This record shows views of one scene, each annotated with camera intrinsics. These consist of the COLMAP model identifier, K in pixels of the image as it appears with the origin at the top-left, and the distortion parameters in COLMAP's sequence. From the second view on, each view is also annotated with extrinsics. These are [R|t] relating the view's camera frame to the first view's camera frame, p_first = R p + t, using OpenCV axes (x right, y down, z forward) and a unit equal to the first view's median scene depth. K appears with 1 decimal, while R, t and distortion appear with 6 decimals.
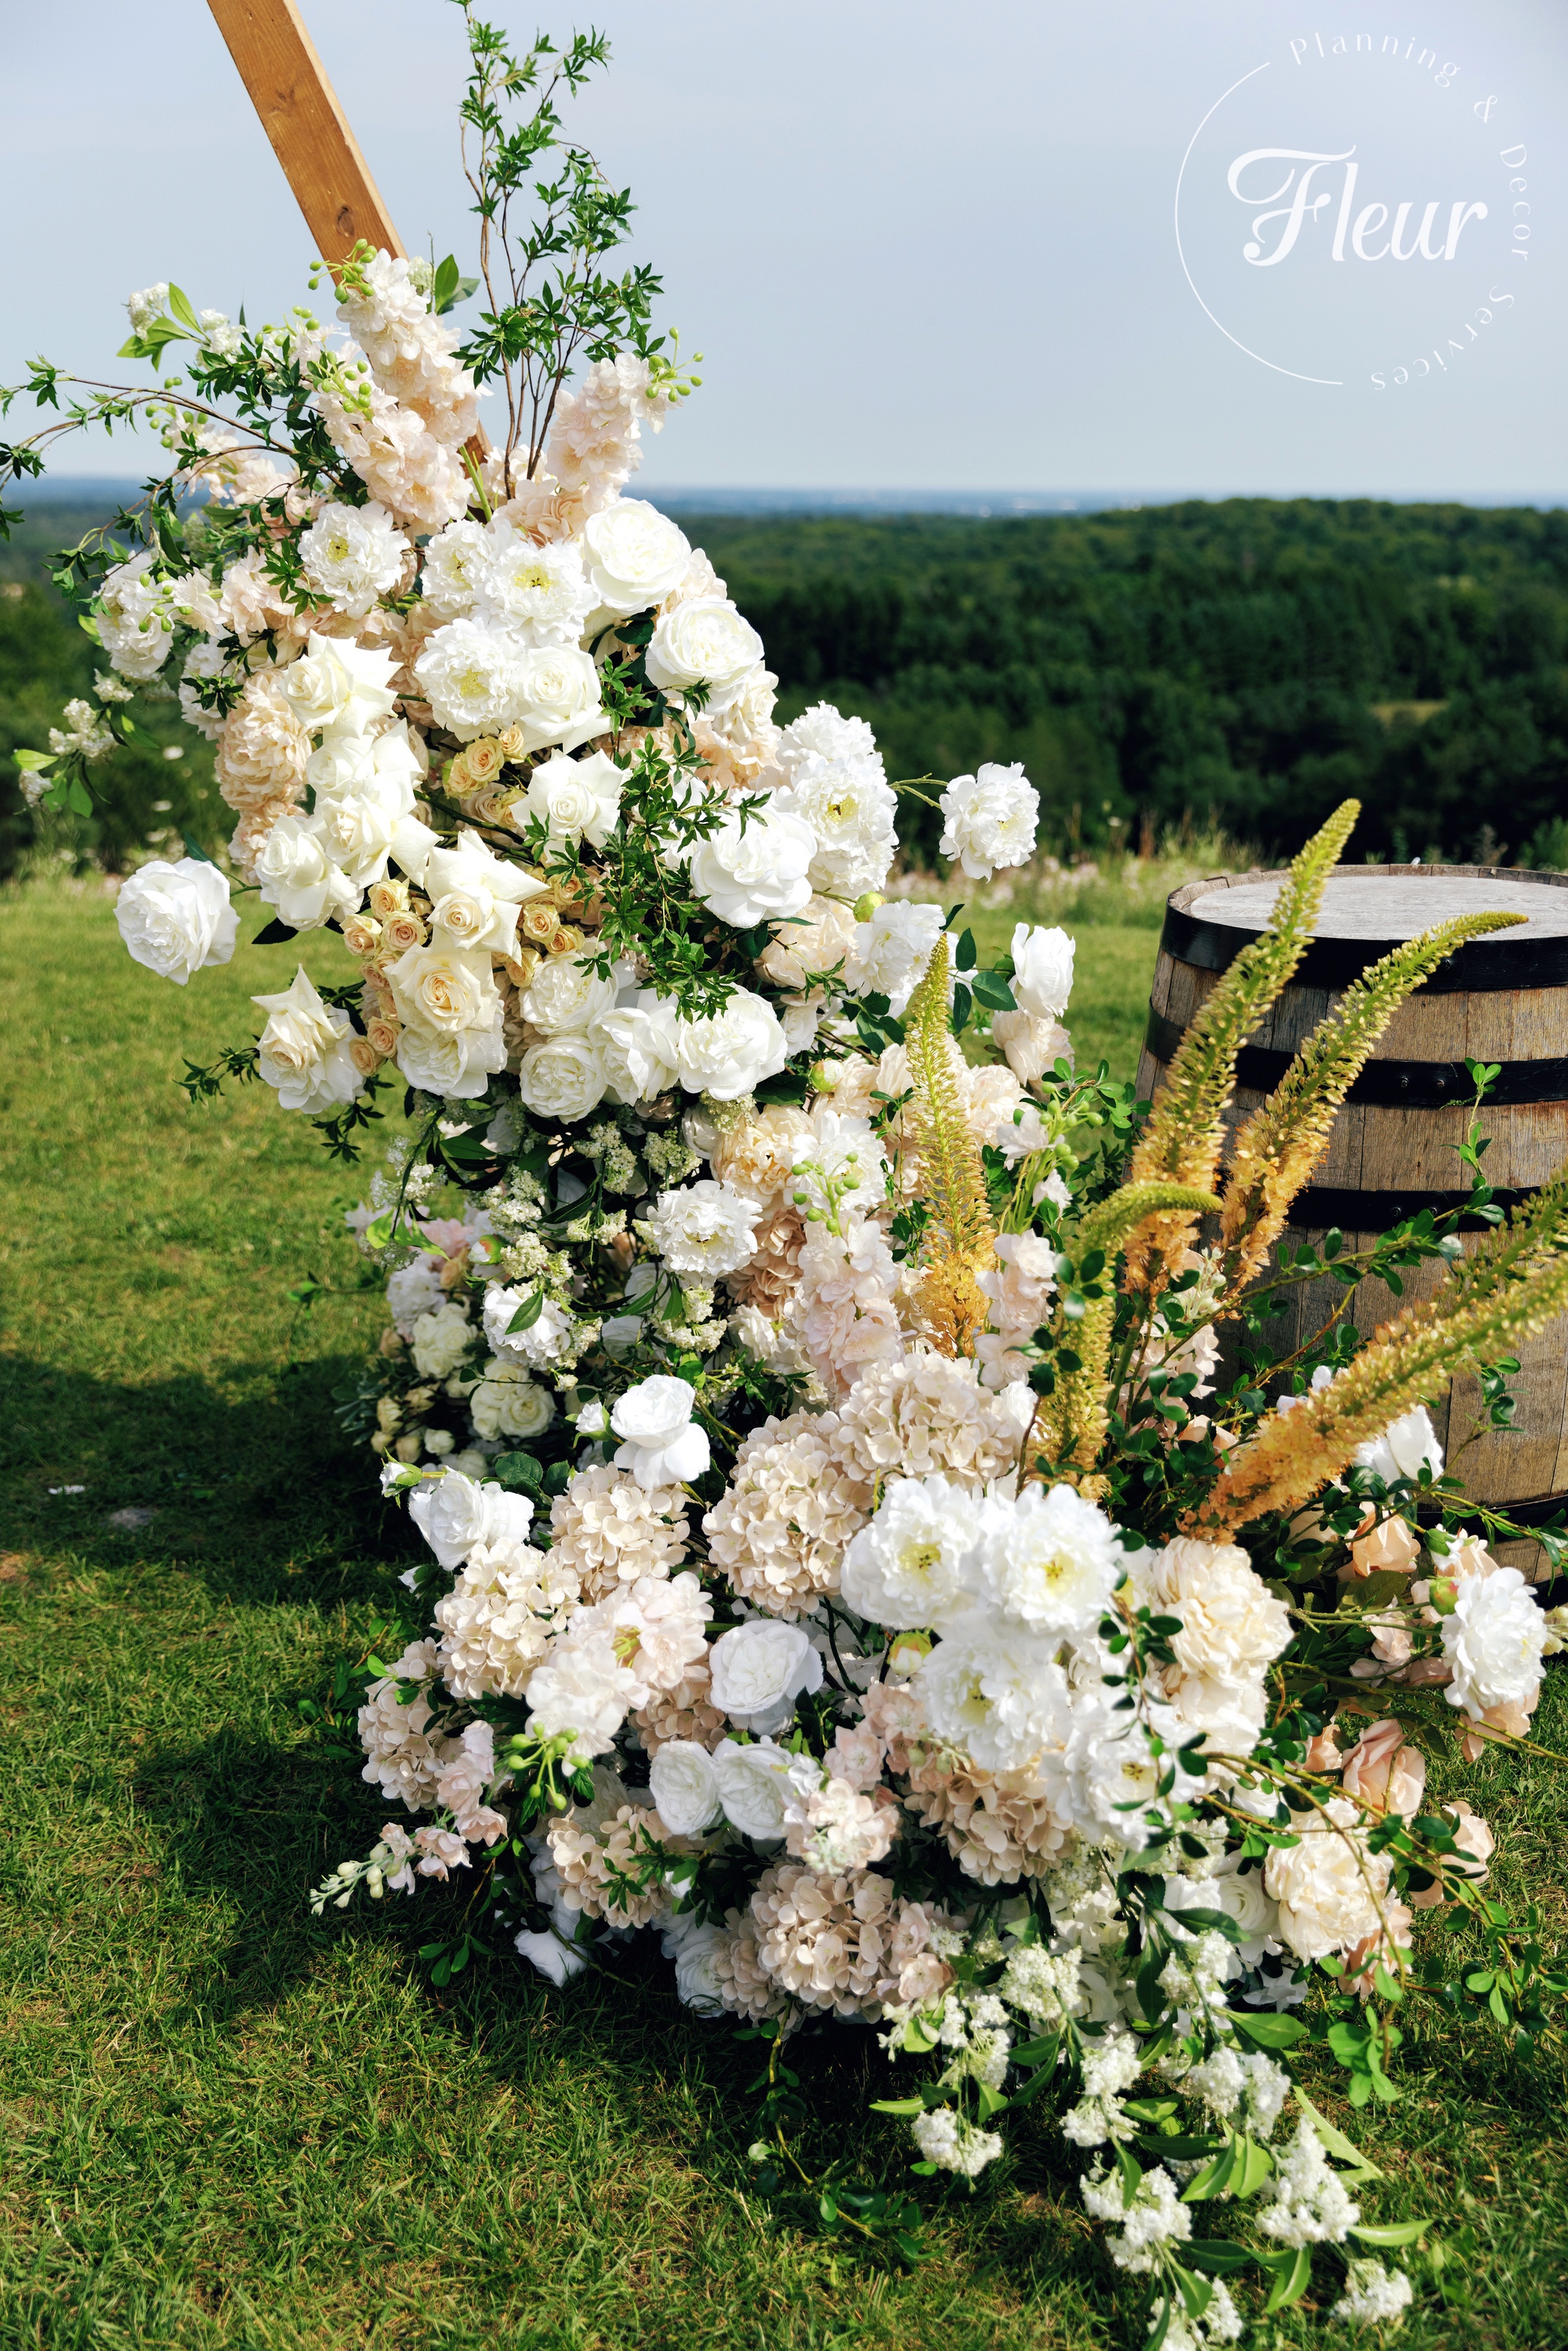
lens RADIAL K [[2317.5, 0, 736.8], [0, 2317.5, 1142.4], [0, 0, 1]] dist [0.014226, 0.004266]
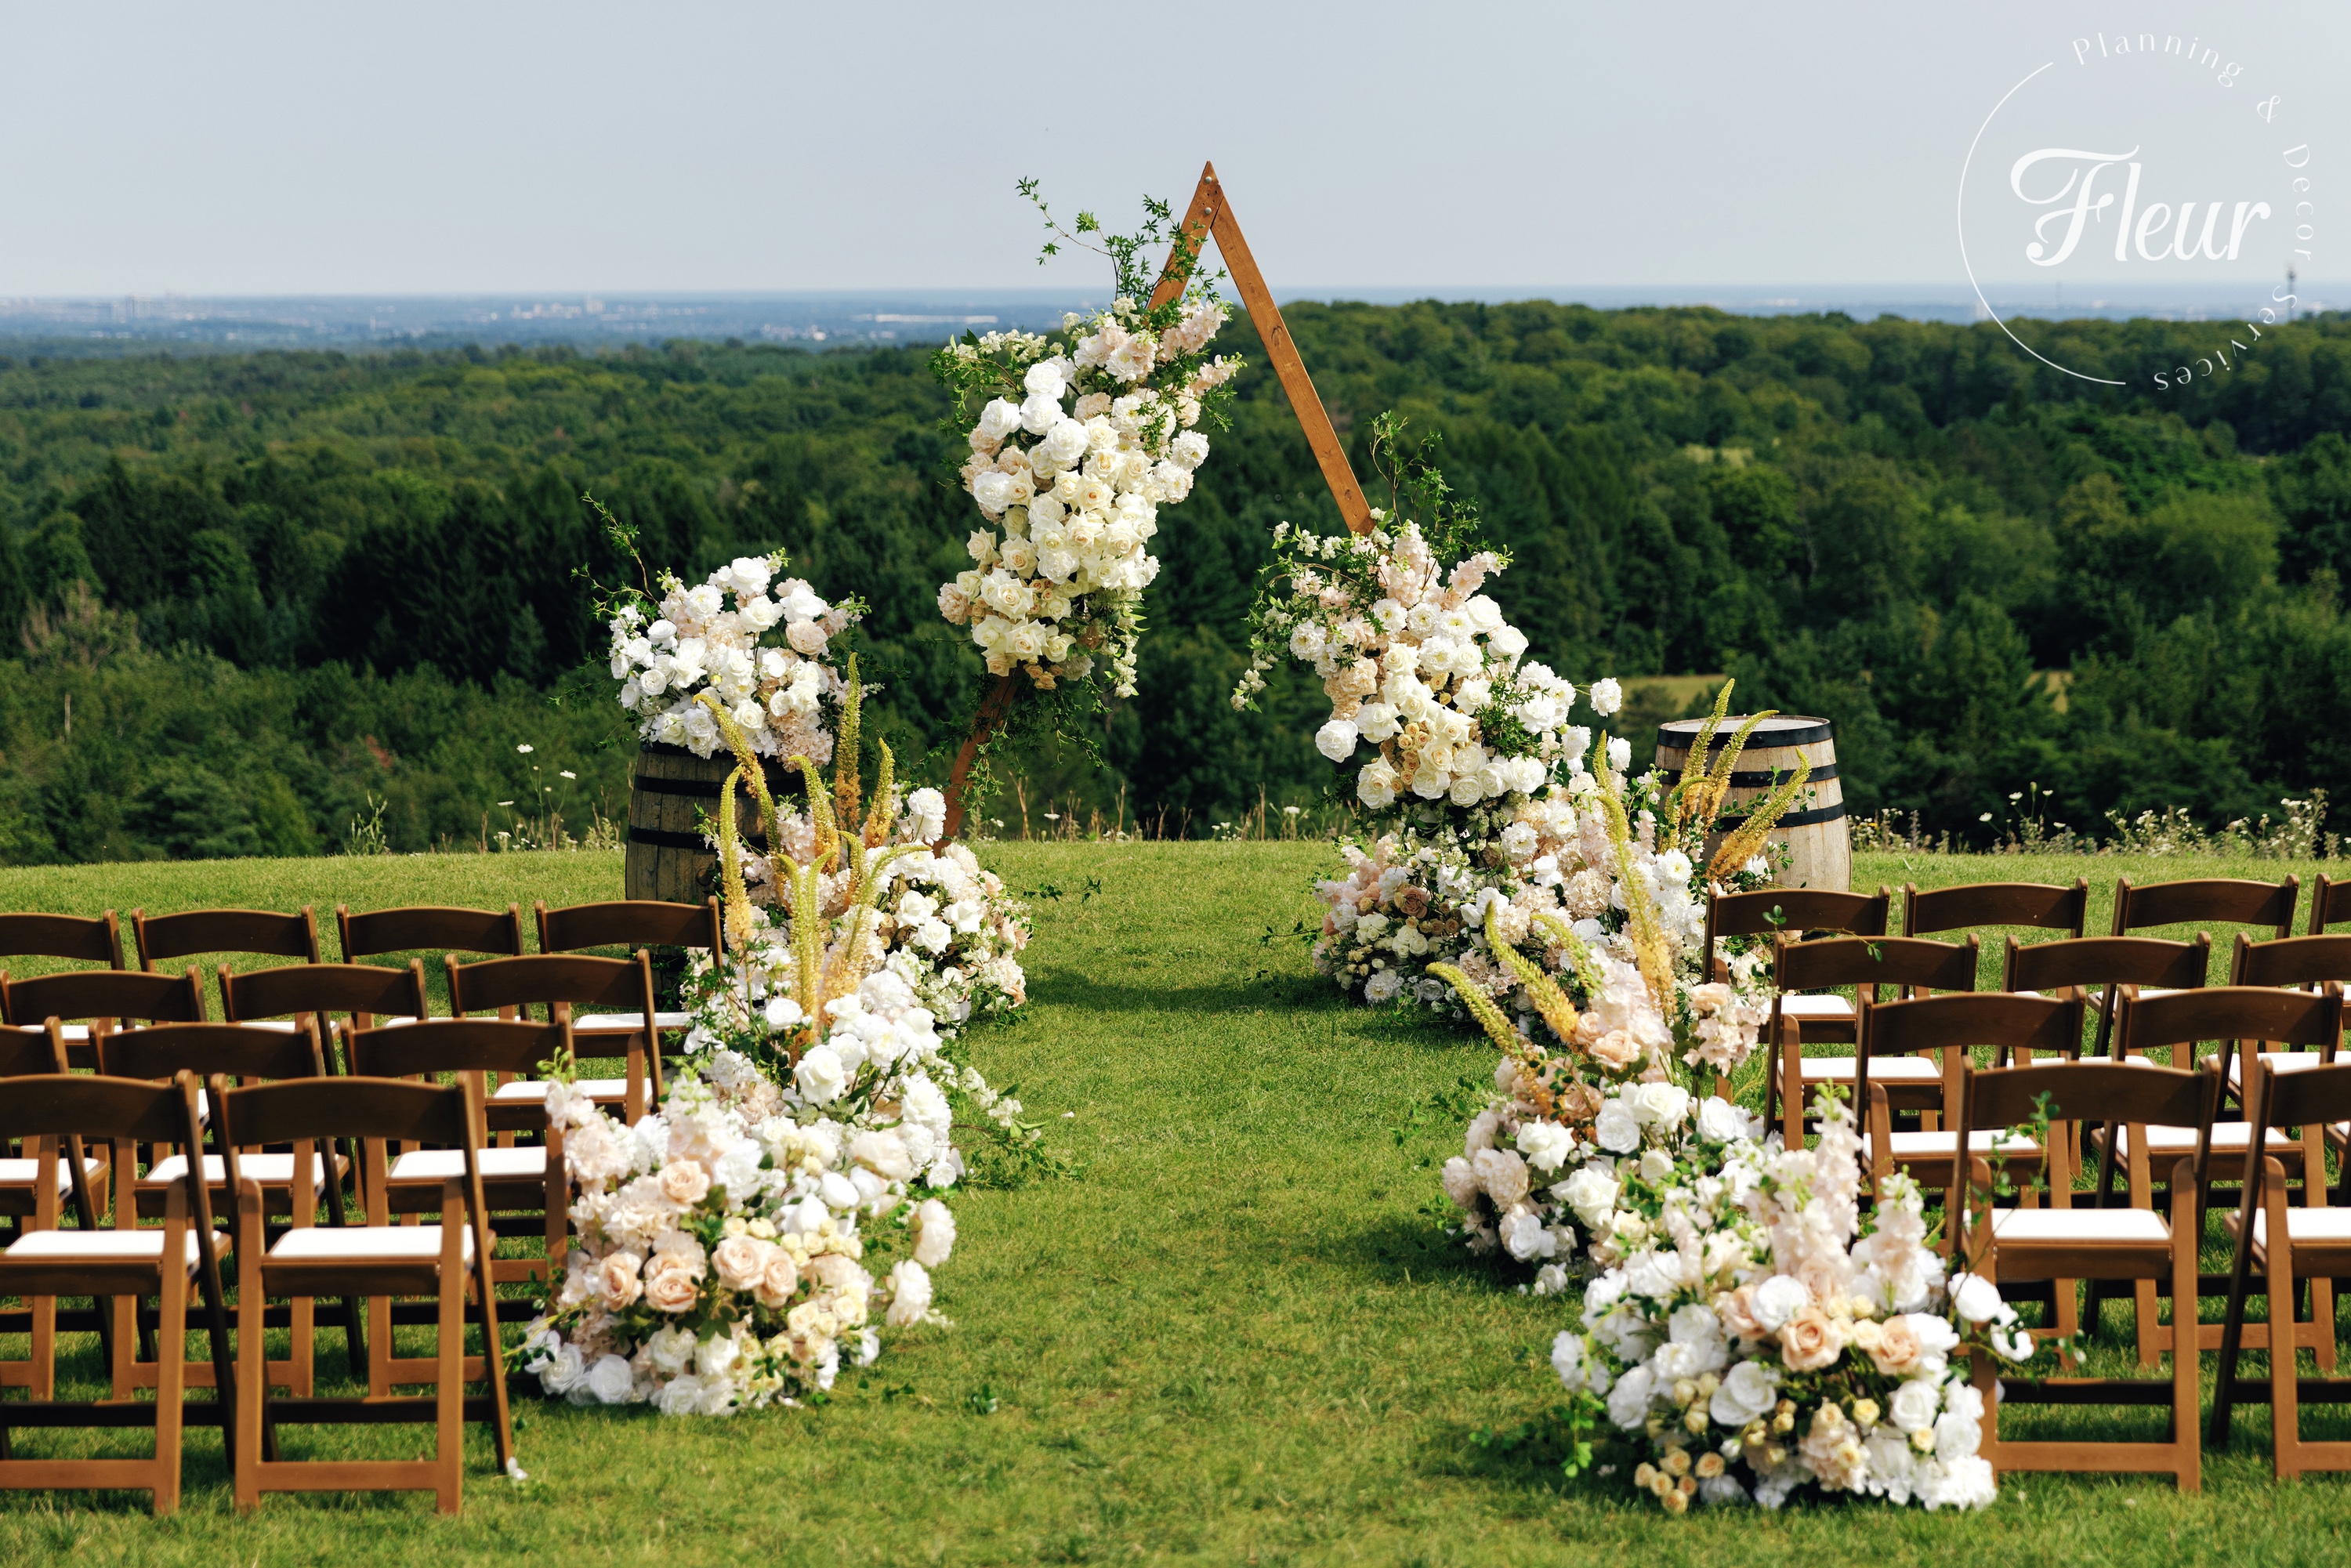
lens RADIAL K [[4717.3, 0, 1174.3], [0, 4717.3, 660.6], [0, 0, 1]] dist [0.019622, -0.143227]
pose [[0.984035, -0.028898, 0.175615, -1.479441], [0.062641, 0.979829, -0.189766, 0.916804], [-0.166589, 0.197737, 0.965996, -4.703533]]
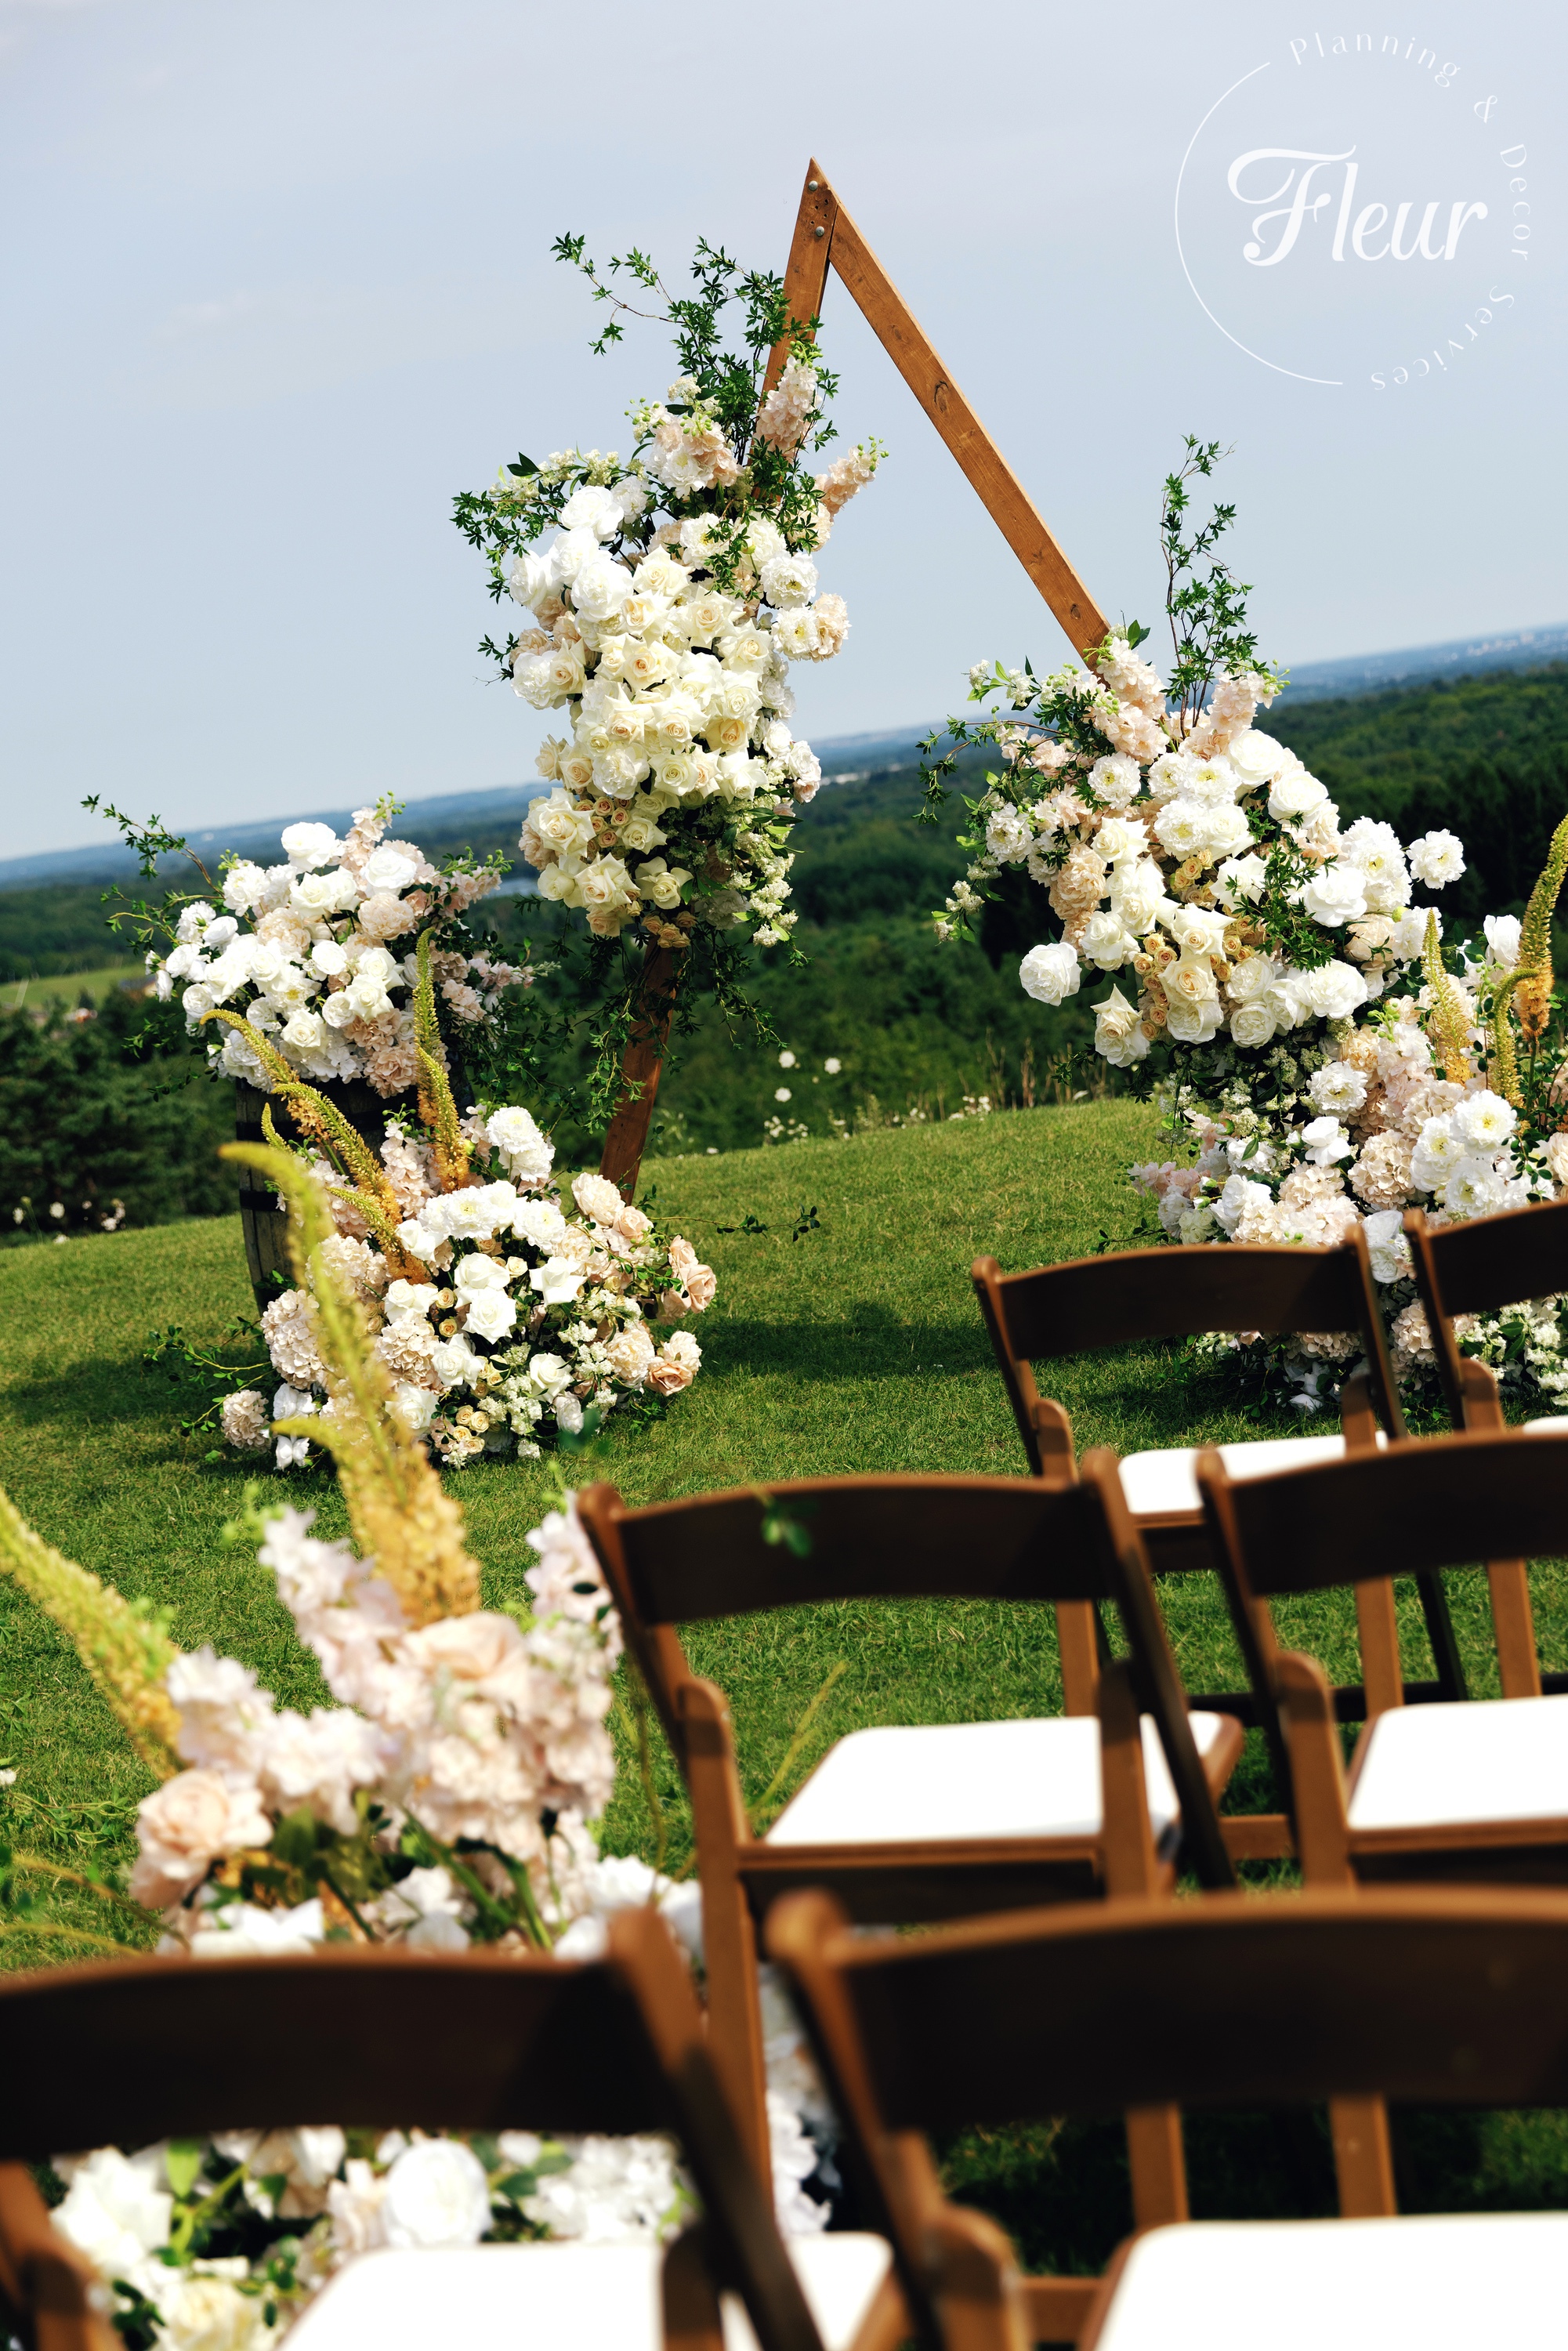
lens RADIAL K [[3369.6, 0, 818.6], [0, 3369.6, 1182.3], [0, 0, 1]] dist [0.004791, 0.015741]
pose [[0.975602, -0.139974, -0.169139, 0.028284], [0.116166, 0.982837, -0.143309, 0.468627], [0.186296, 0.120164, 0.975118, -1.814814]]
